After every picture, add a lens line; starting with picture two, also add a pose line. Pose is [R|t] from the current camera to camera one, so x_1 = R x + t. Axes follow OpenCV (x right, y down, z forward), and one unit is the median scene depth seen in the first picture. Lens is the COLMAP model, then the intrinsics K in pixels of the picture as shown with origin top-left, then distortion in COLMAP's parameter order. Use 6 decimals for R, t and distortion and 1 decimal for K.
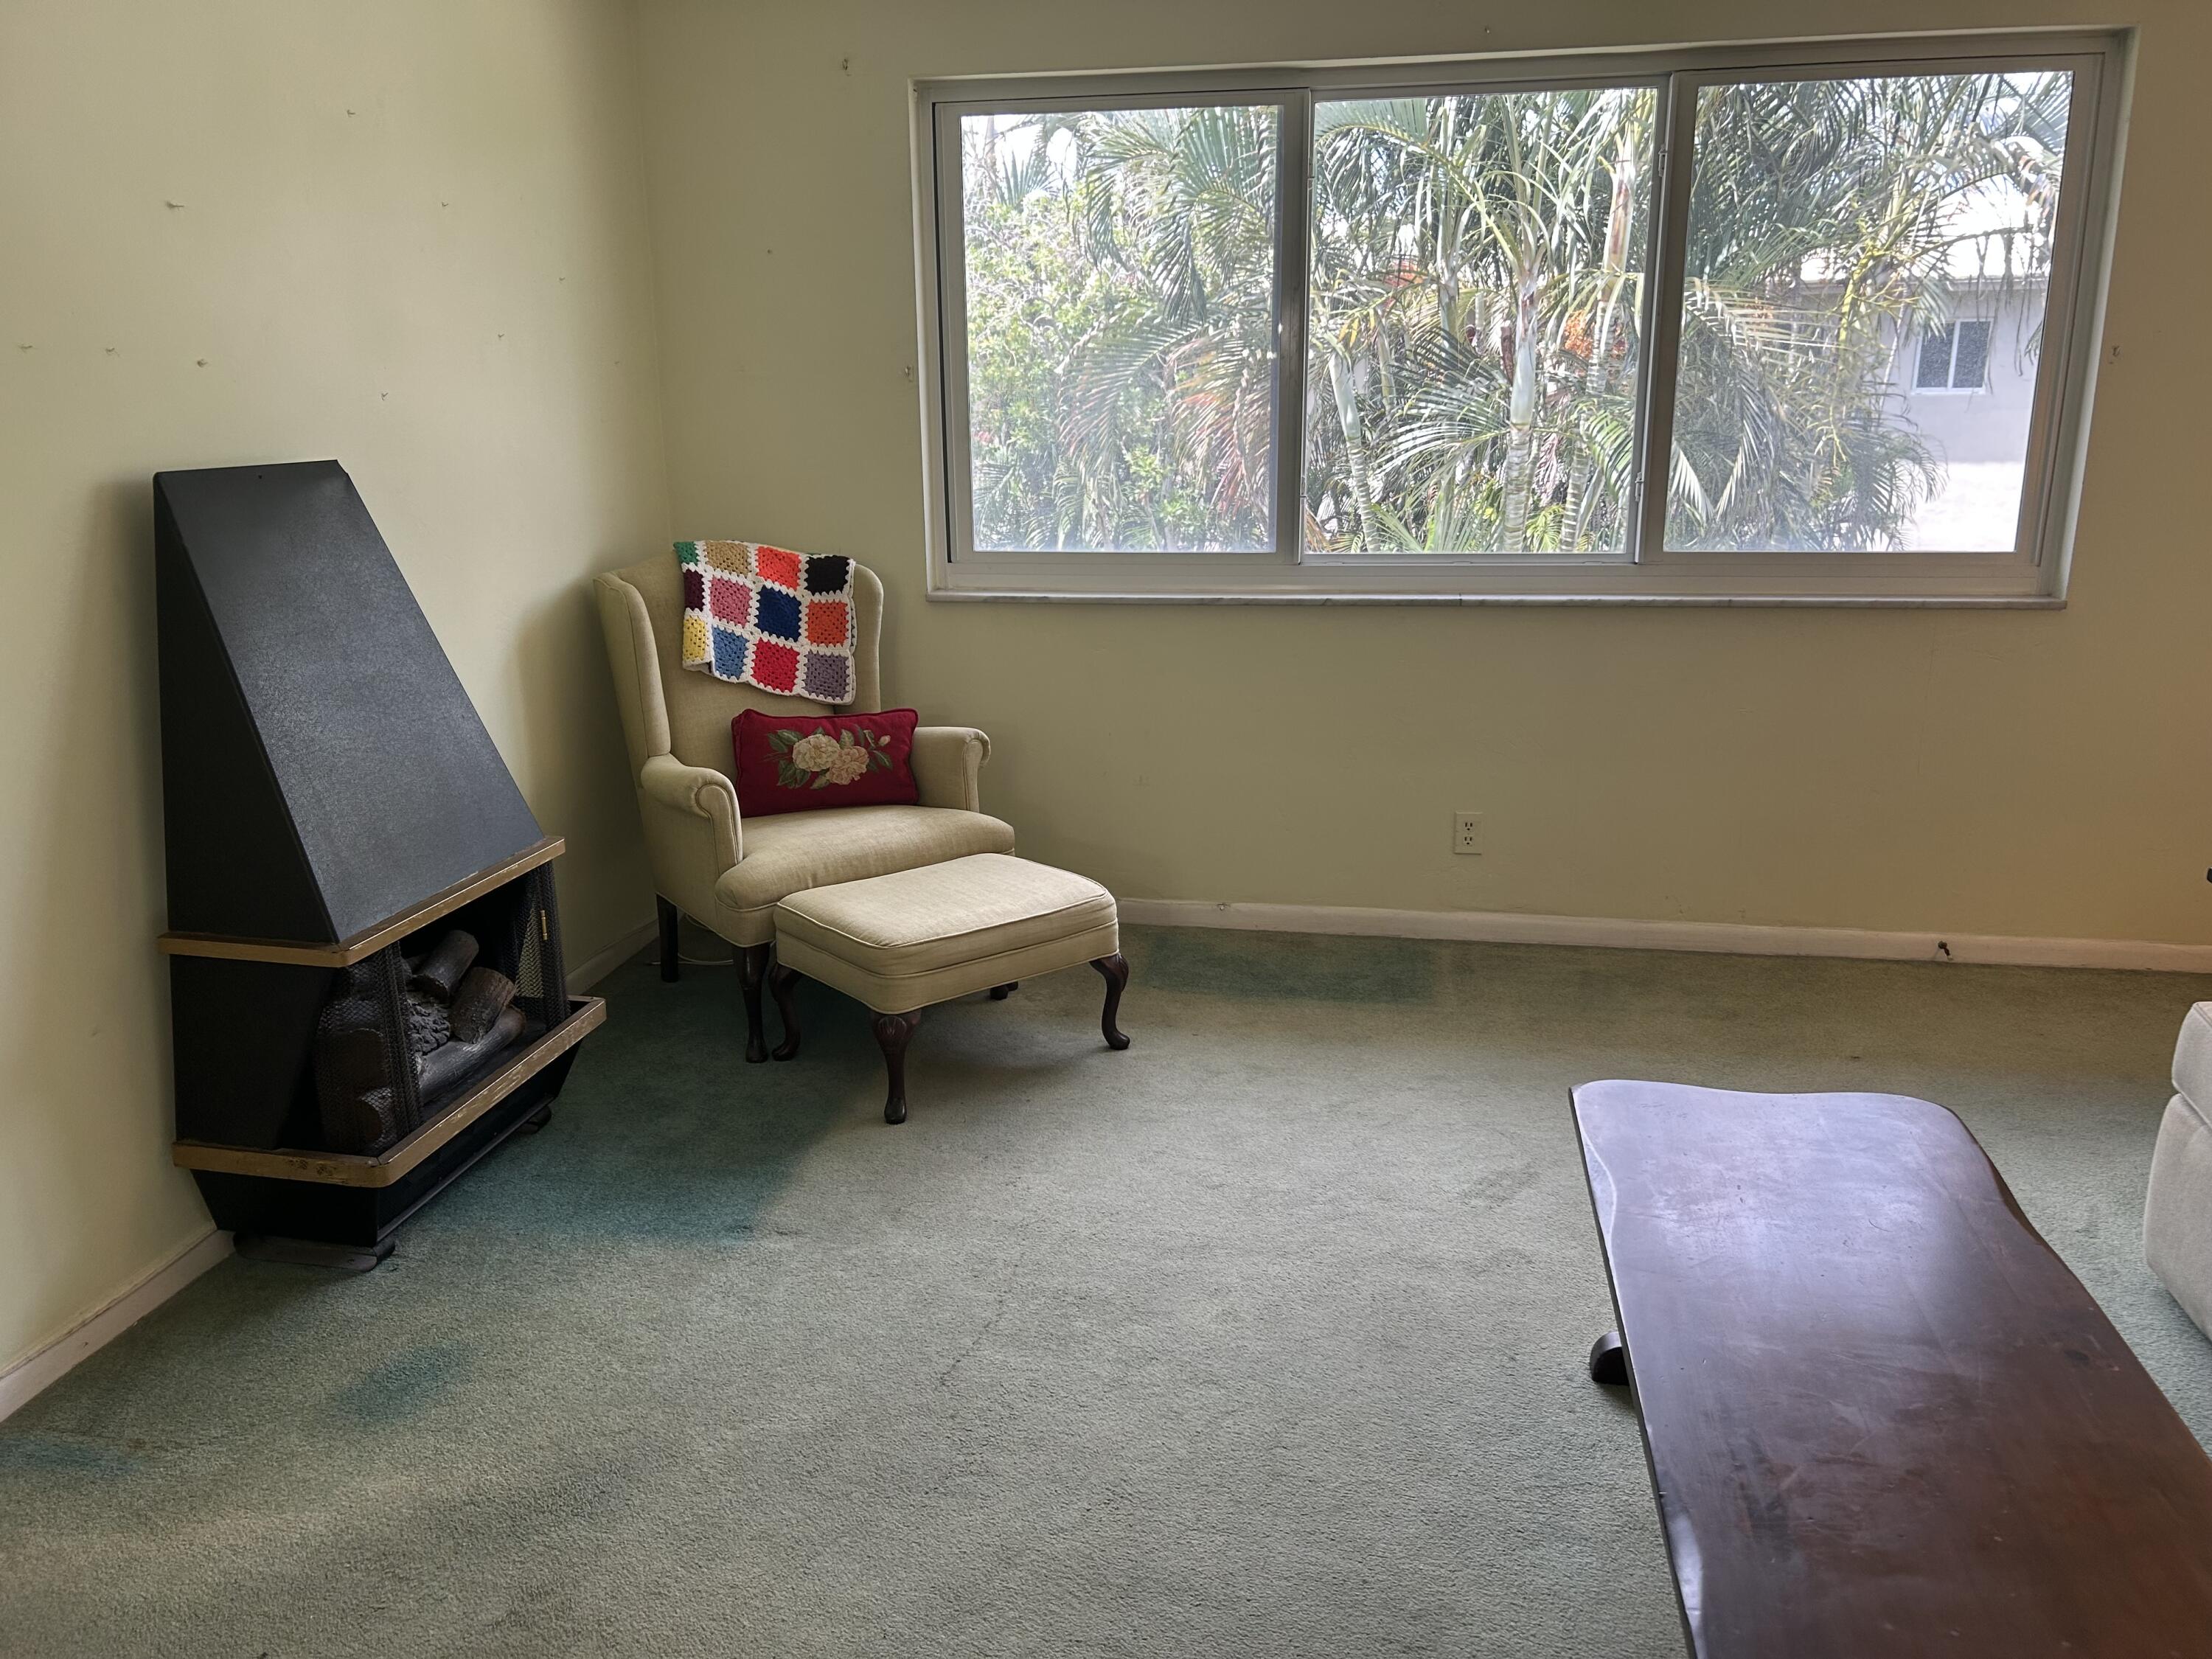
lens RADIAL K [[1644.7, 0, 1105.5], [0, 1644.7, 842.8], [0, 0, 1]] dist [0.059358, -0.069531]
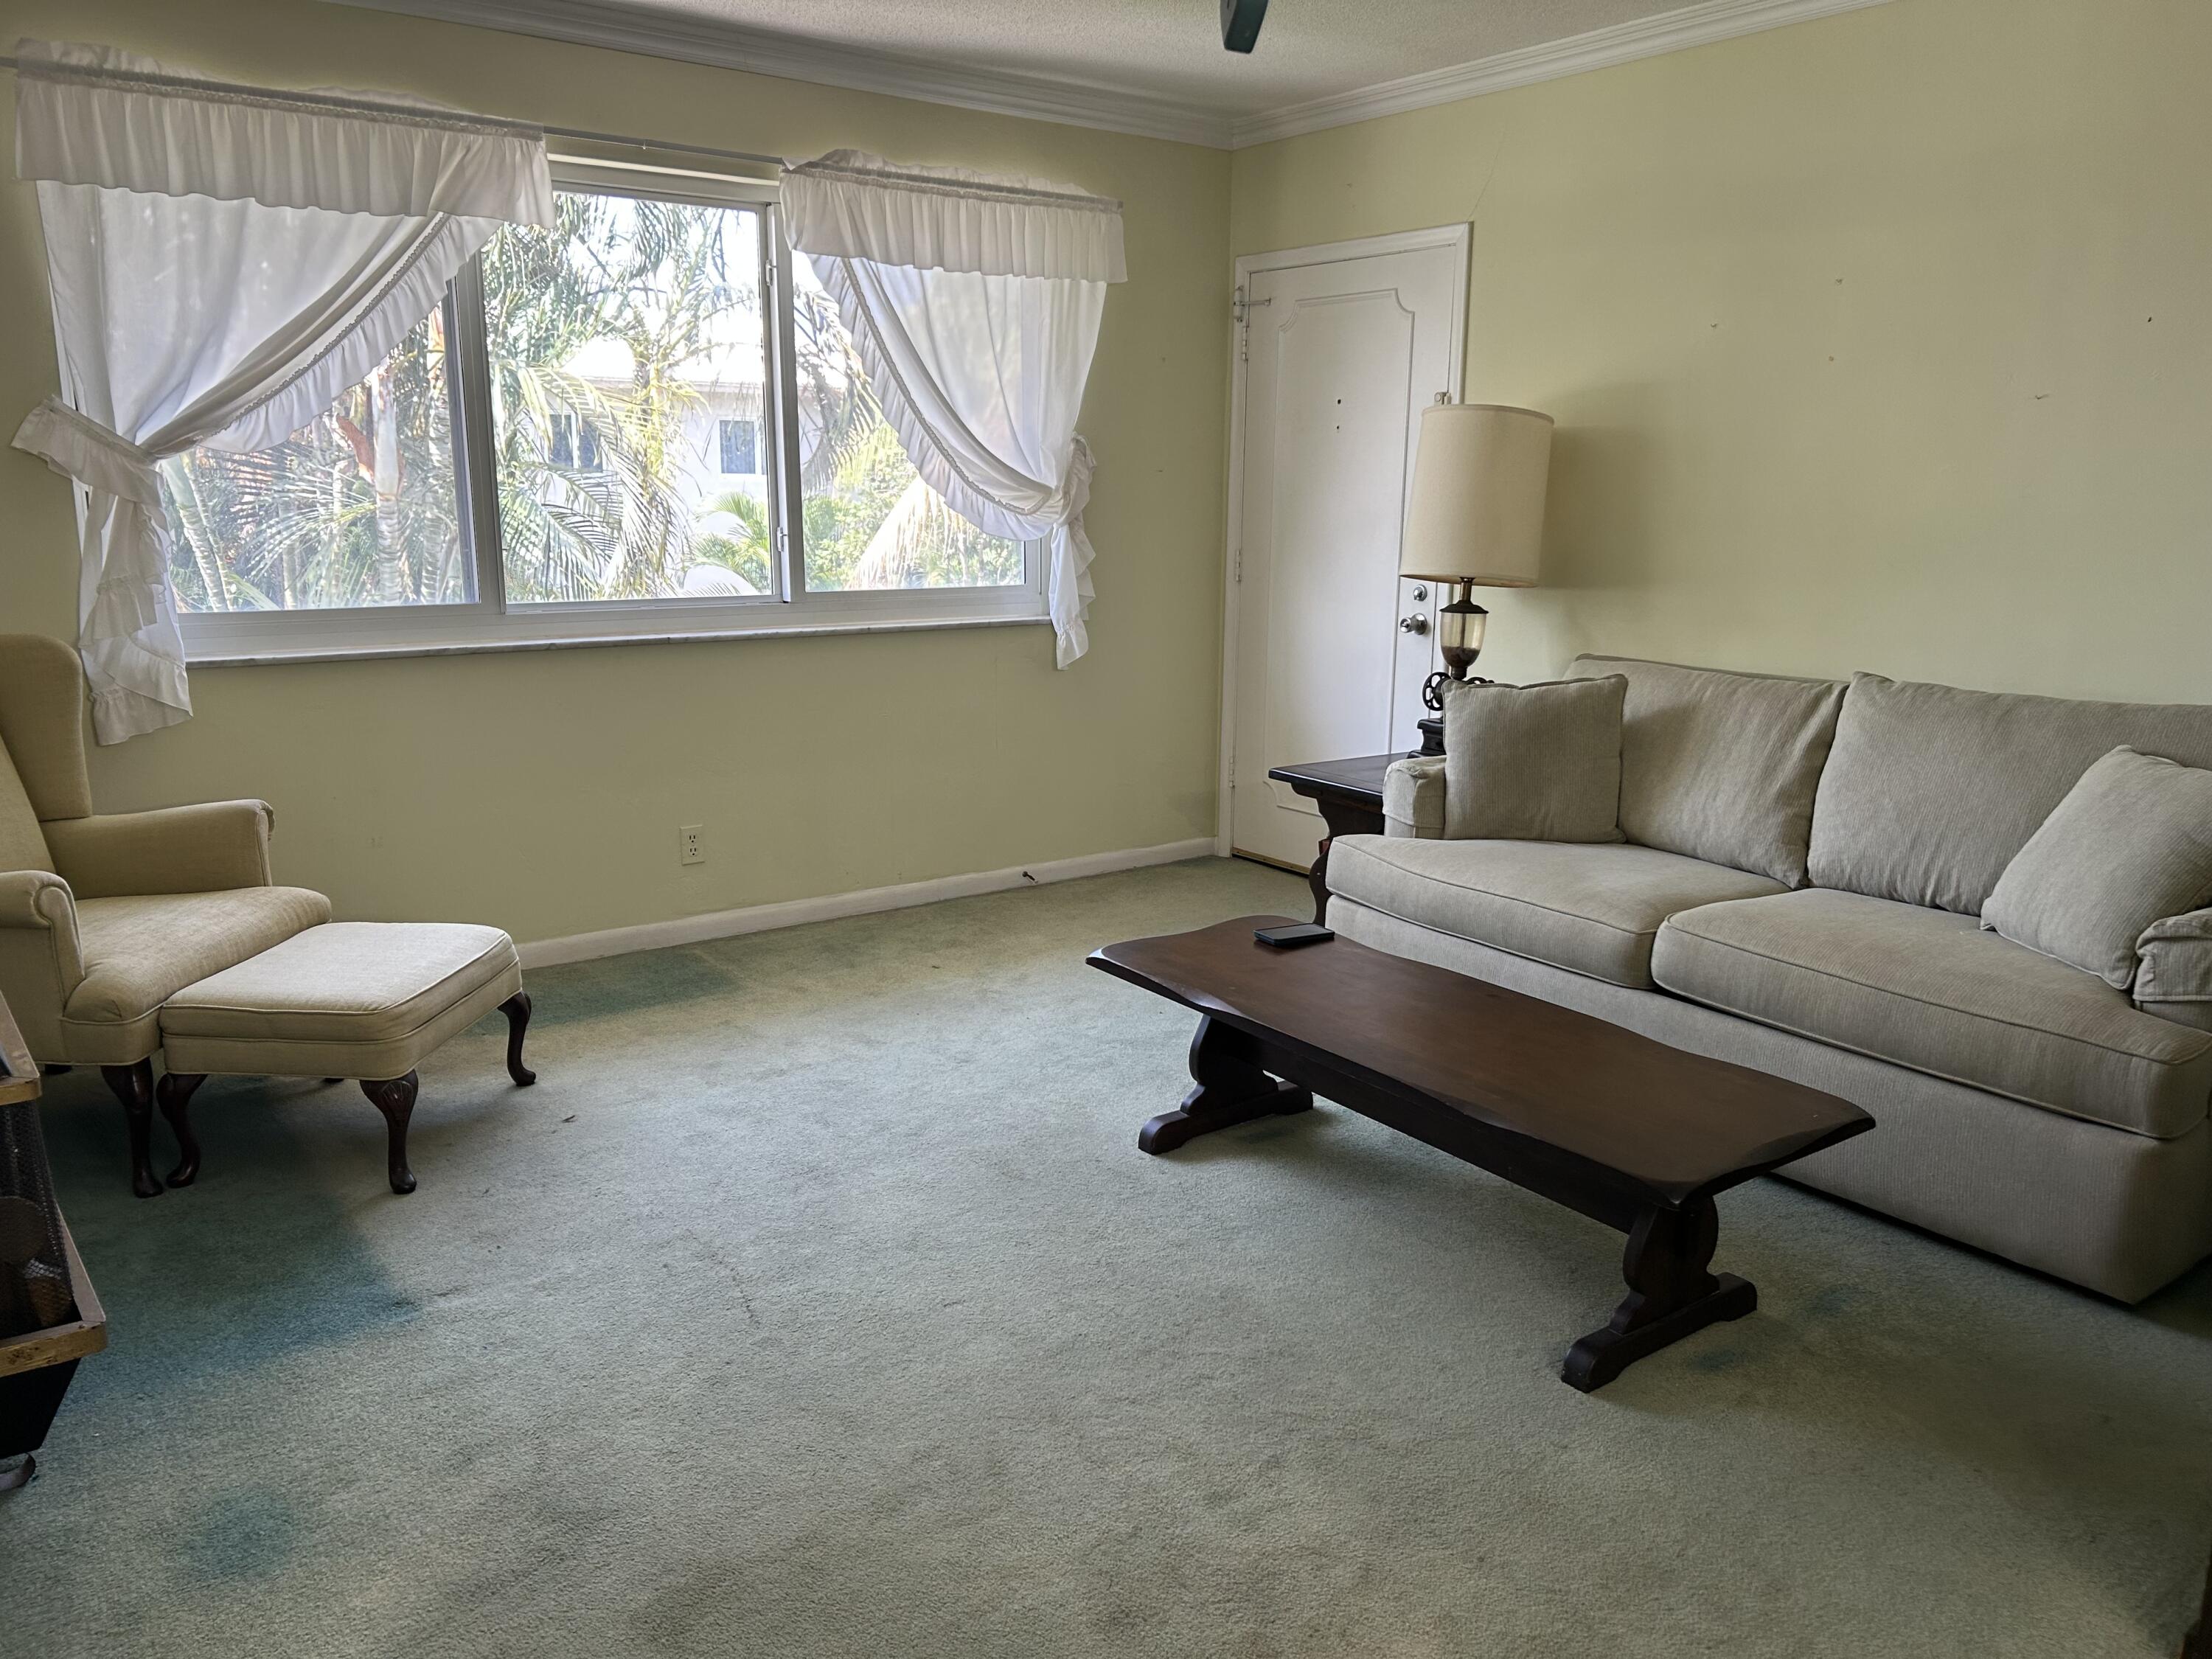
lens RADIAL K [[1674.3, 0, 1095.1], [0, 1674.3, 837.4], [0, 0, 1]] dist [0.059695, -0.064257]
pose [[0.691313, -0.138669, 0.709124, -0.458807], [0.173191, 0.984603, 0.023697, 0.011082], [-0.701492, 0.106432, 0.704685, 0.003248]]
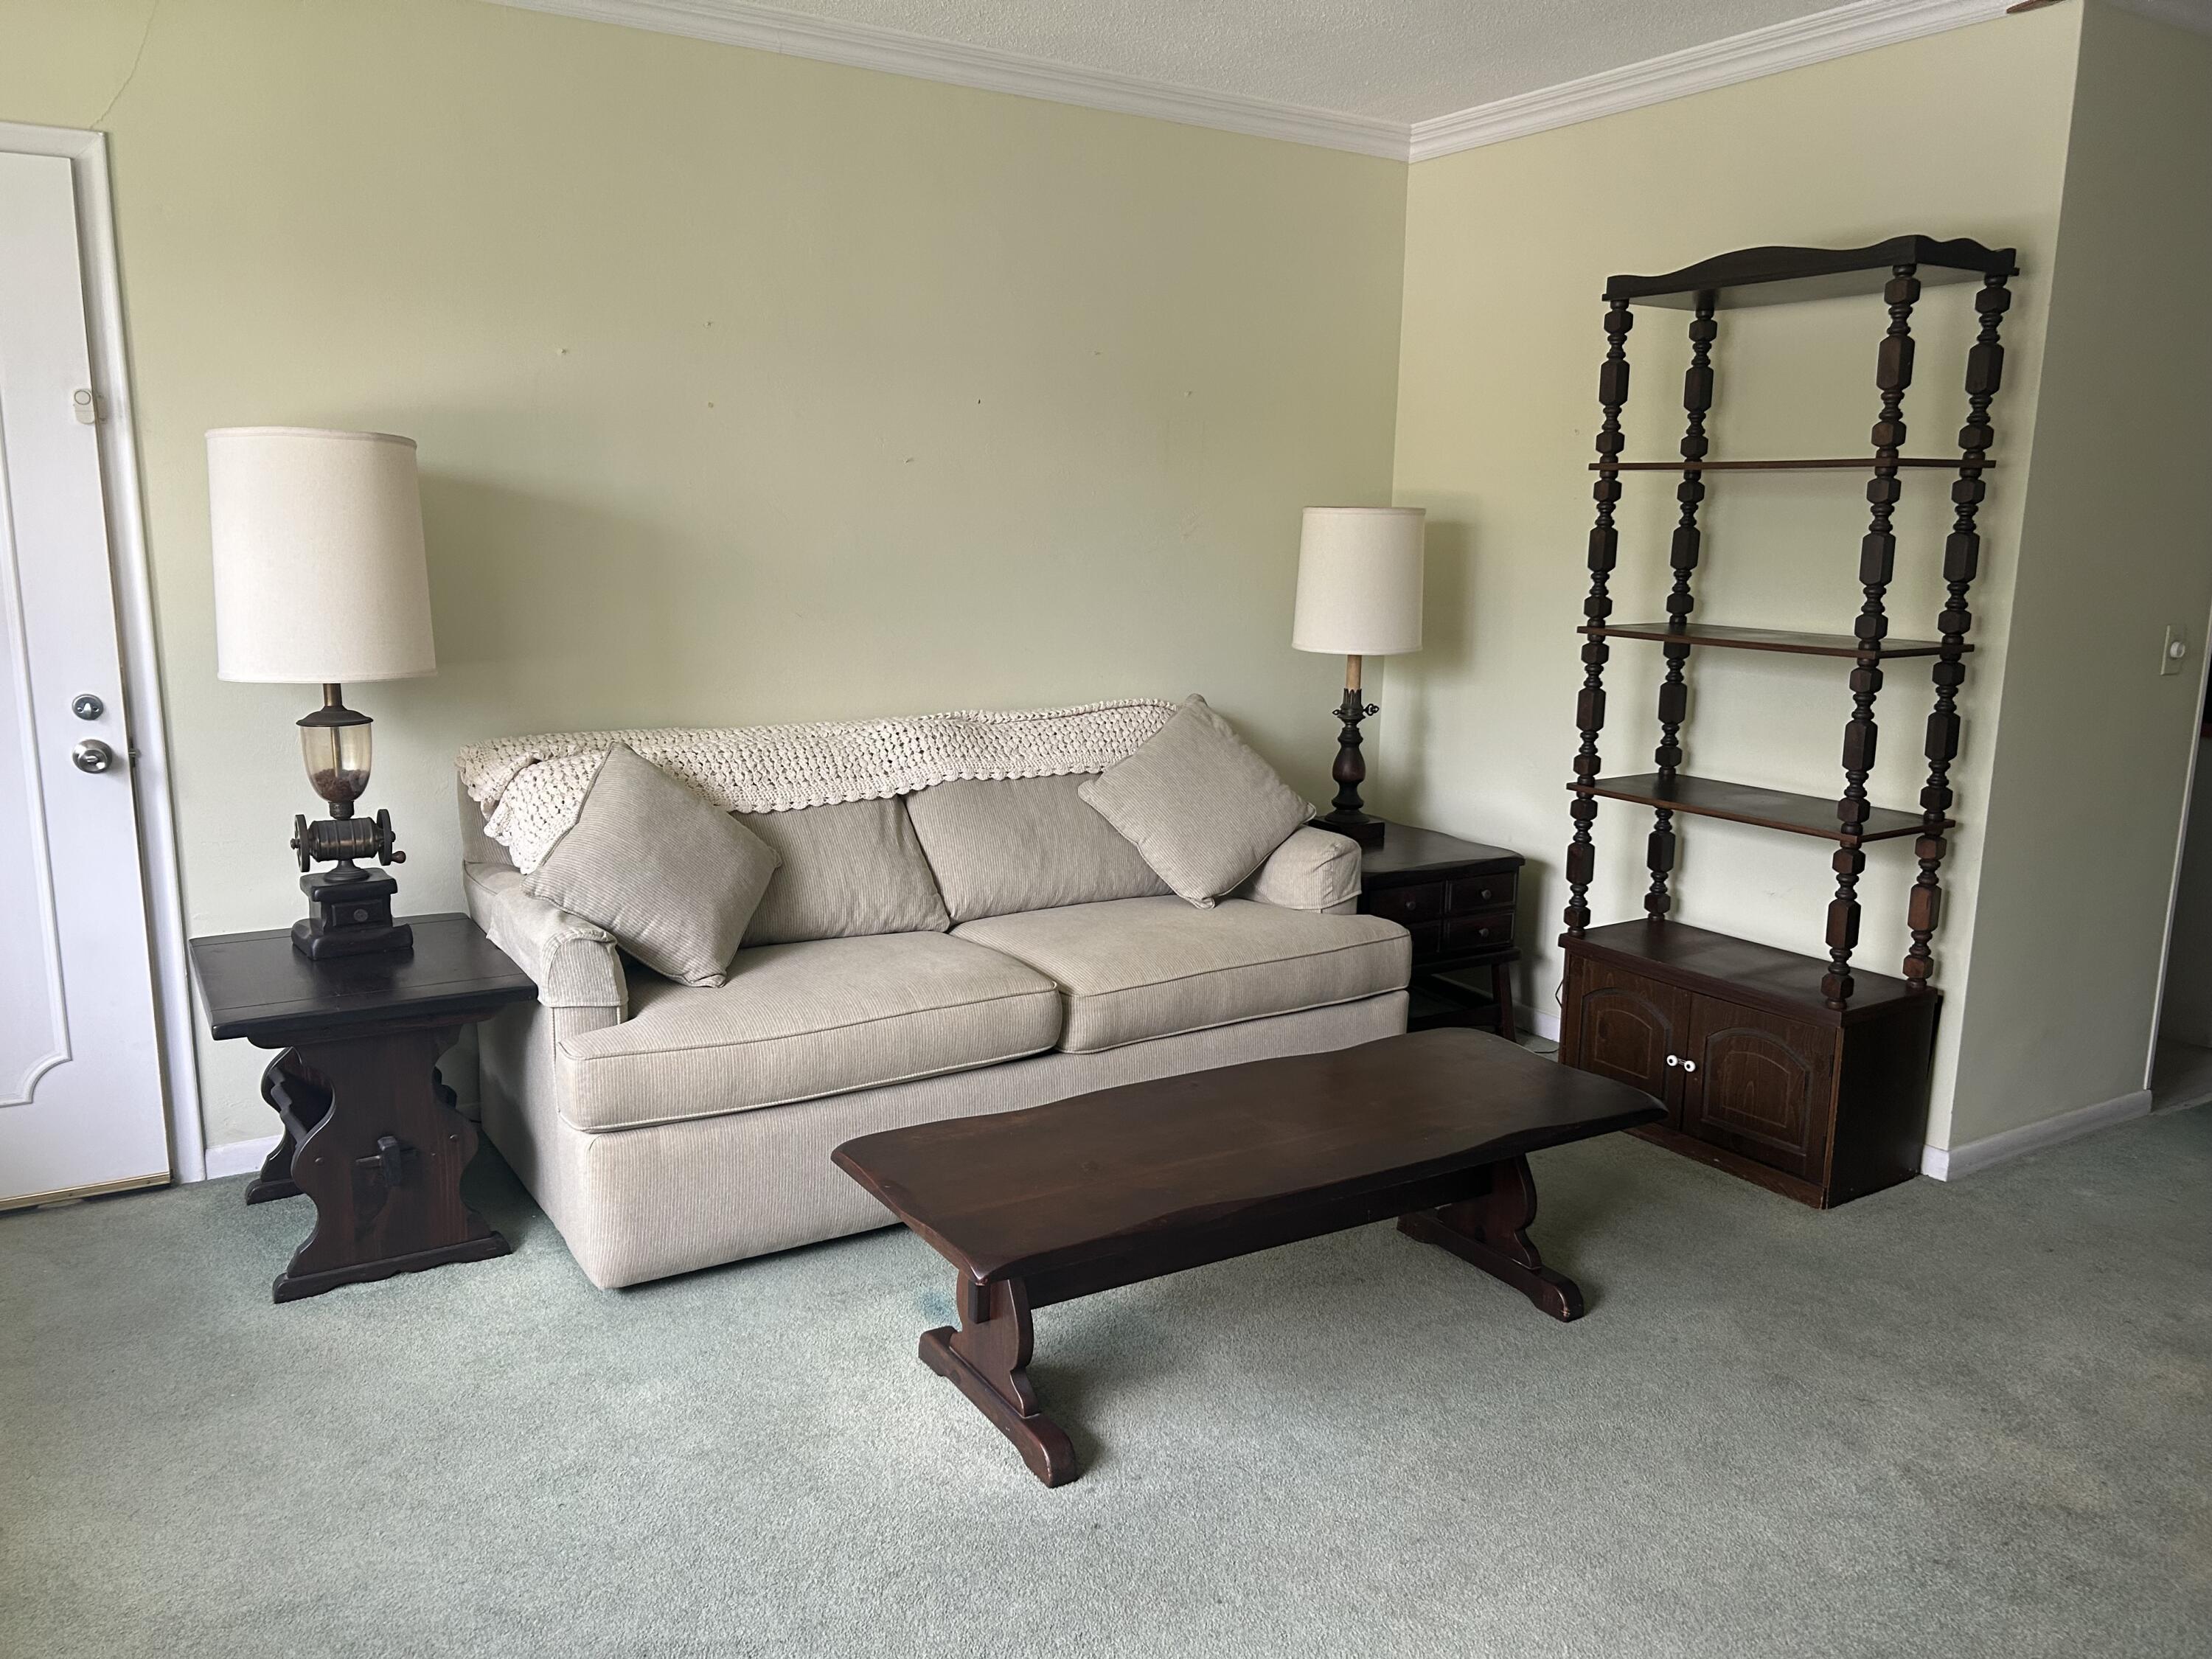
lens RADIAL K [[1664.6, 0, 1116.7], [0, 1664.6, 838.2], [0, 0, 1]] dist [0.088755, -0.102404]
pose [[-0.672212, -0.138963, 0.727200, -0.275631], [0.185914, 0.919071, 0.347483, -0.252123], [-0.716636, 0.368779, -0.591976, 0.927848]]
